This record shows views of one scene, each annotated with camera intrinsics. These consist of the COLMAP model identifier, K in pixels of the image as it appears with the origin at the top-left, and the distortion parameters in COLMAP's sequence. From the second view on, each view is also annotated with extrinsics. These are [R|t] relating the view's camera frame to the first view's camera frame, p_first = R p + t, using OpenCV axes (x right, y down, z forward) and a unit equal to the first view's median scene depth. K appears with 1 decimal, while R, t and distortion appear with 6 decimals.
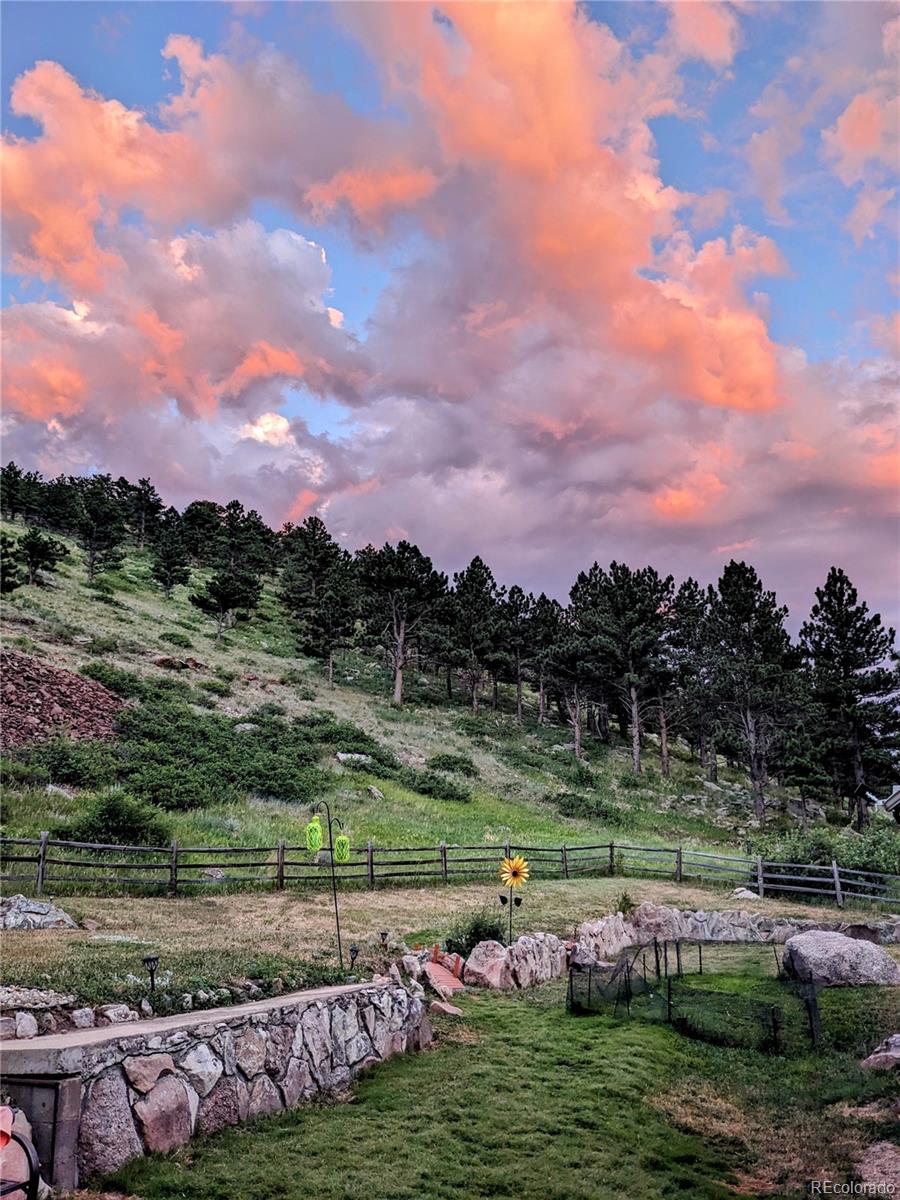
lens RADIAL K [[940.5, 0, 456.9], [0, 940.5, 607.1], [0, 0, 1]] dist [0.000990, -0.009861]
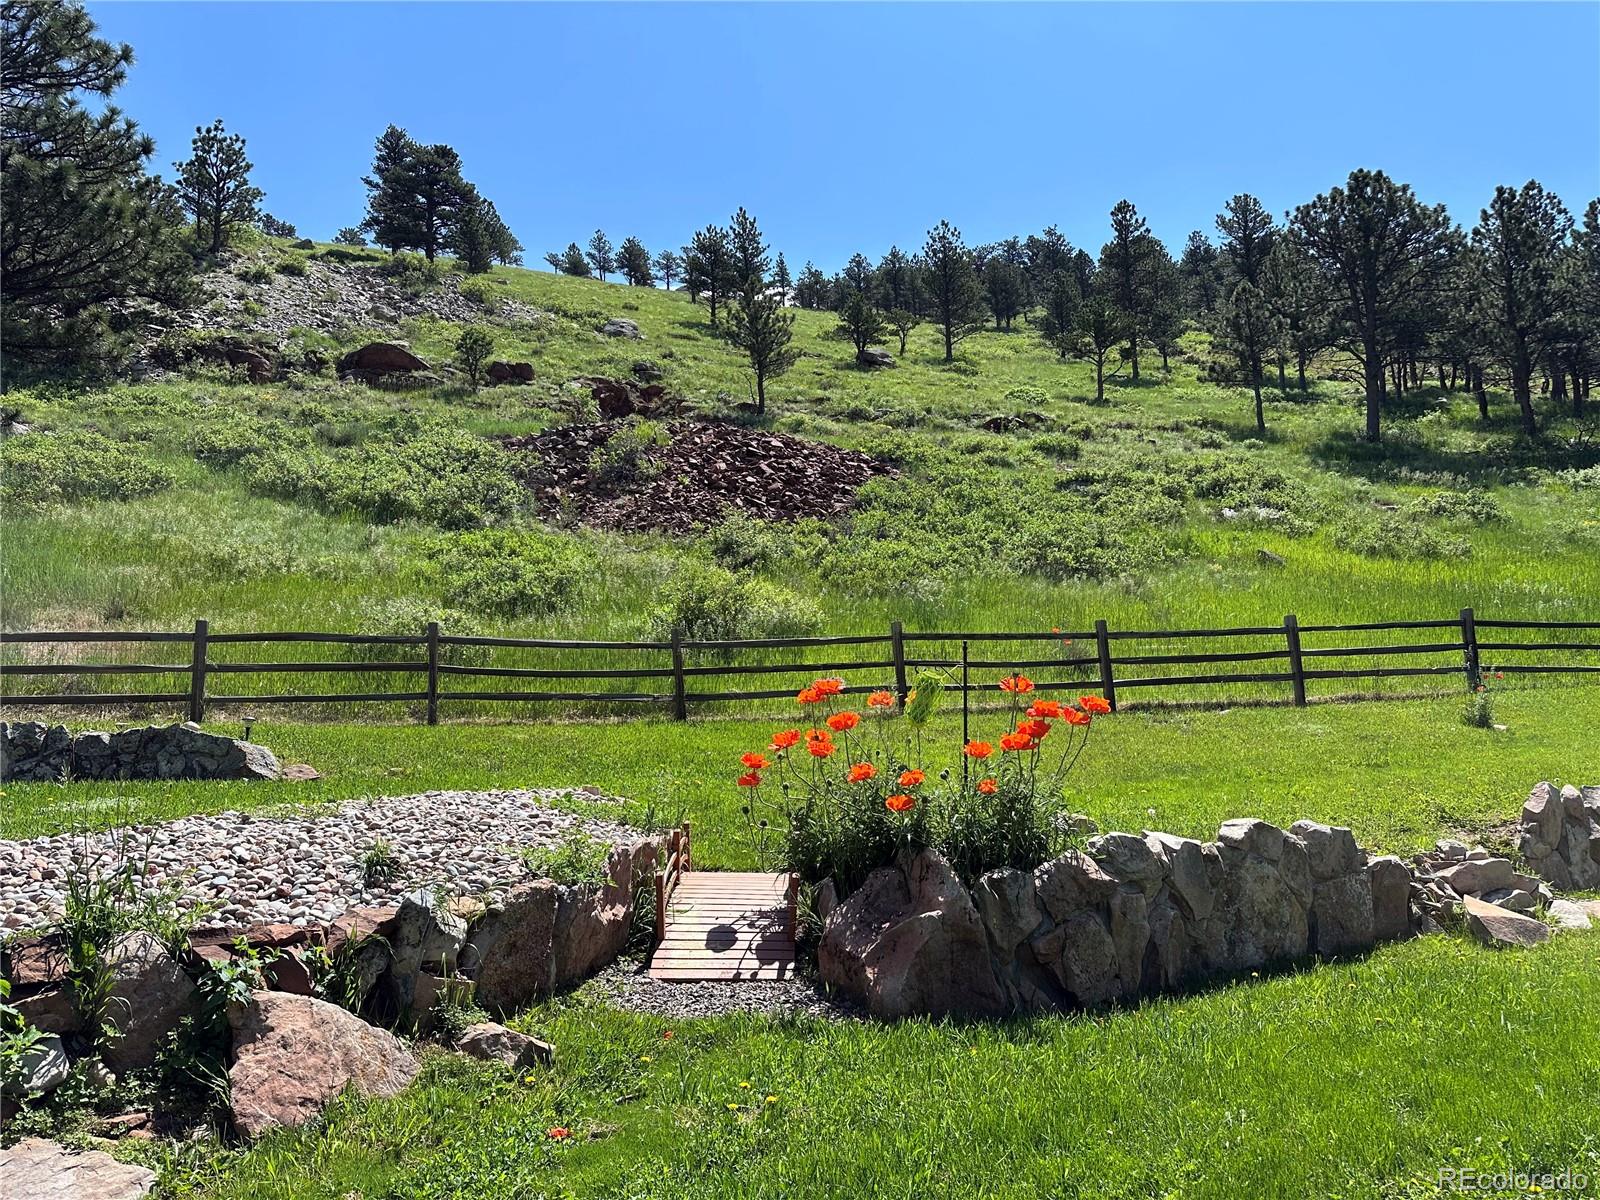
lens RADIAL K [[1104.6, 0, 795.2], [0, 1104.6, 591.3], [0, 0, 1]] dist [0.017672, -0.018841]
pose [[0.807855, -0.086990, -0.582926, 0.038819], [0.187556, 0.975576, 0.114341, 0.040796], [0.558742, -0.201702, 0.804440, 0.128842]]
